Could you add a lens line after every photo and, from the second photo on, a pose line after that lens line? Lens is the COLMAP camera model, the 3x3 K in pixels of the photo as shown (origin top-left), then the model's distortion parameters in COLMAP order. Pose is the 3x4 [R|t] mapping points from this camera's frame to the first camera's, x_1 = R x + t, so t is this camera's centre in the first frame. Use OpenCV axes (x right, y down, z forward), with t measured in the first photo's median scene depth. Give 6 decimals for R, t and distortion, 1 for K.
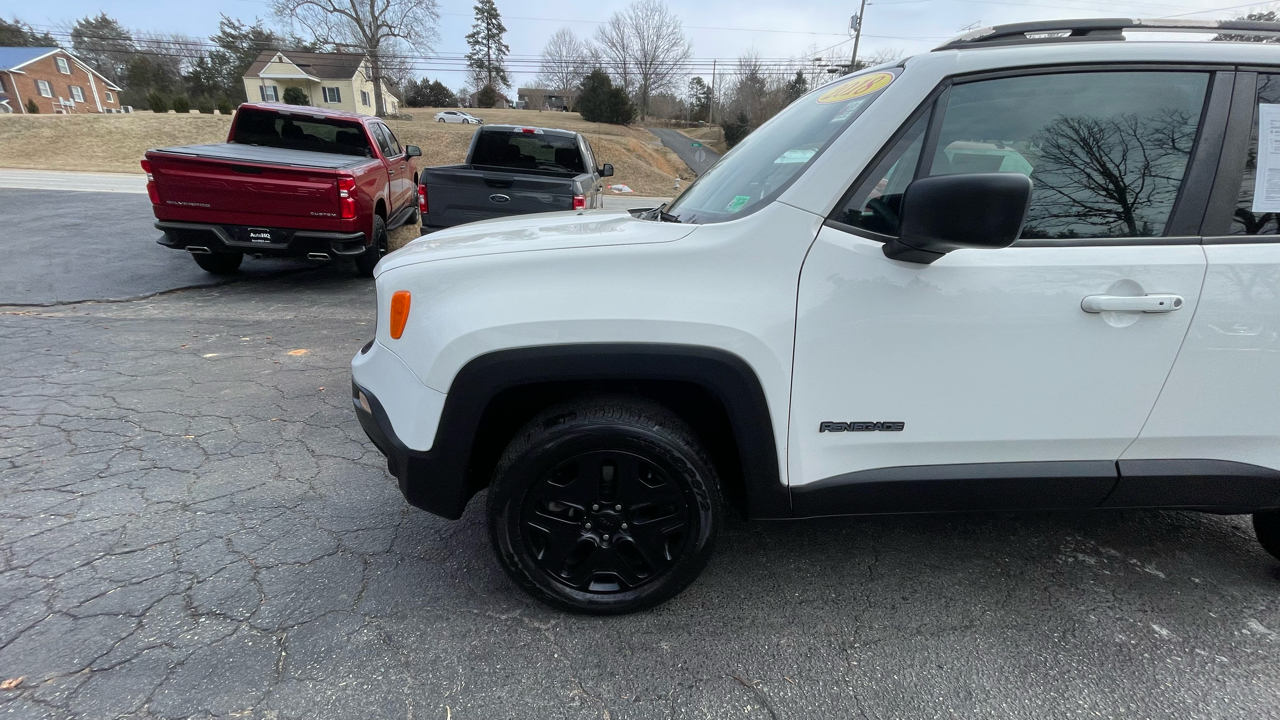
lens RADIAL K [[512.1, 0, 642.5], [0, 512.1, 358.2], [0, 0, 1]] dist [0.000309, -0.001183]
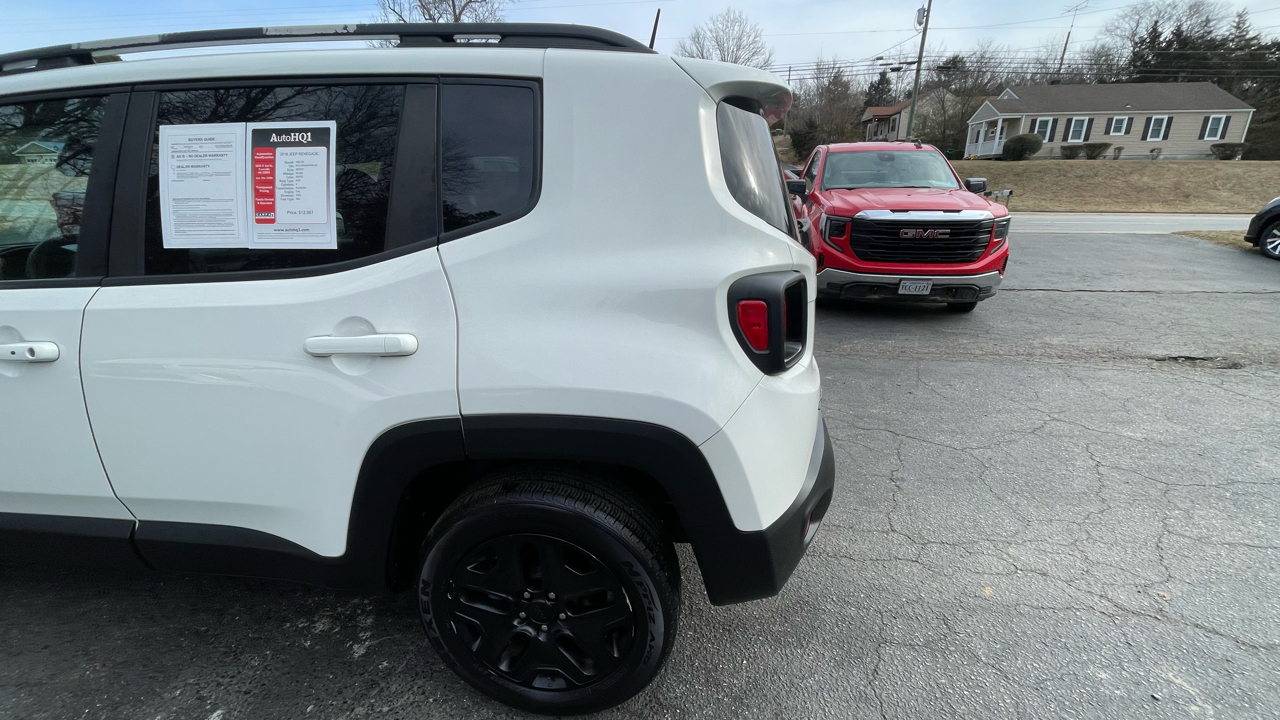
lens RADIAL K [[515.9, 0, 632.6], [0, 515.9, 357.8], [0, 0, 1]] dist [0.000972, -0.000499]
pose [[0.984785, 0.021065, -0.172495, 0.447804], [-0.025477, 0.999401, -0.023404, -0.020695], [0.171899, 0.027443, 0.984732, 0.057067]]
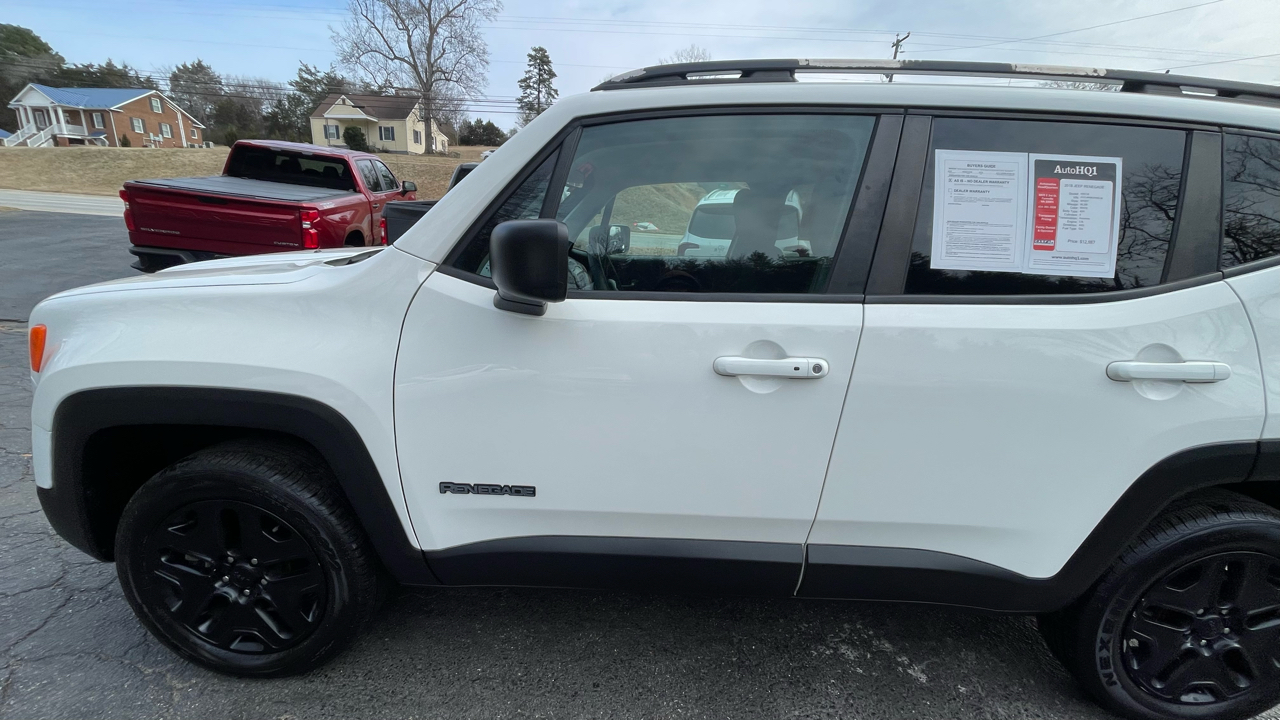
lens RADIAL K [[516.5, 0, 642.0], [0, 516.5, 358.7], [0, 0, 1]] dist [-0.002091, 0.000052]
pose [[0.996606, 0.041105, -0.071320, 0.161629], [-0.045892, 0.996708, -0.066836, -0.010504], [0.068338, 0.069882, 0.995212, 0.019131]]
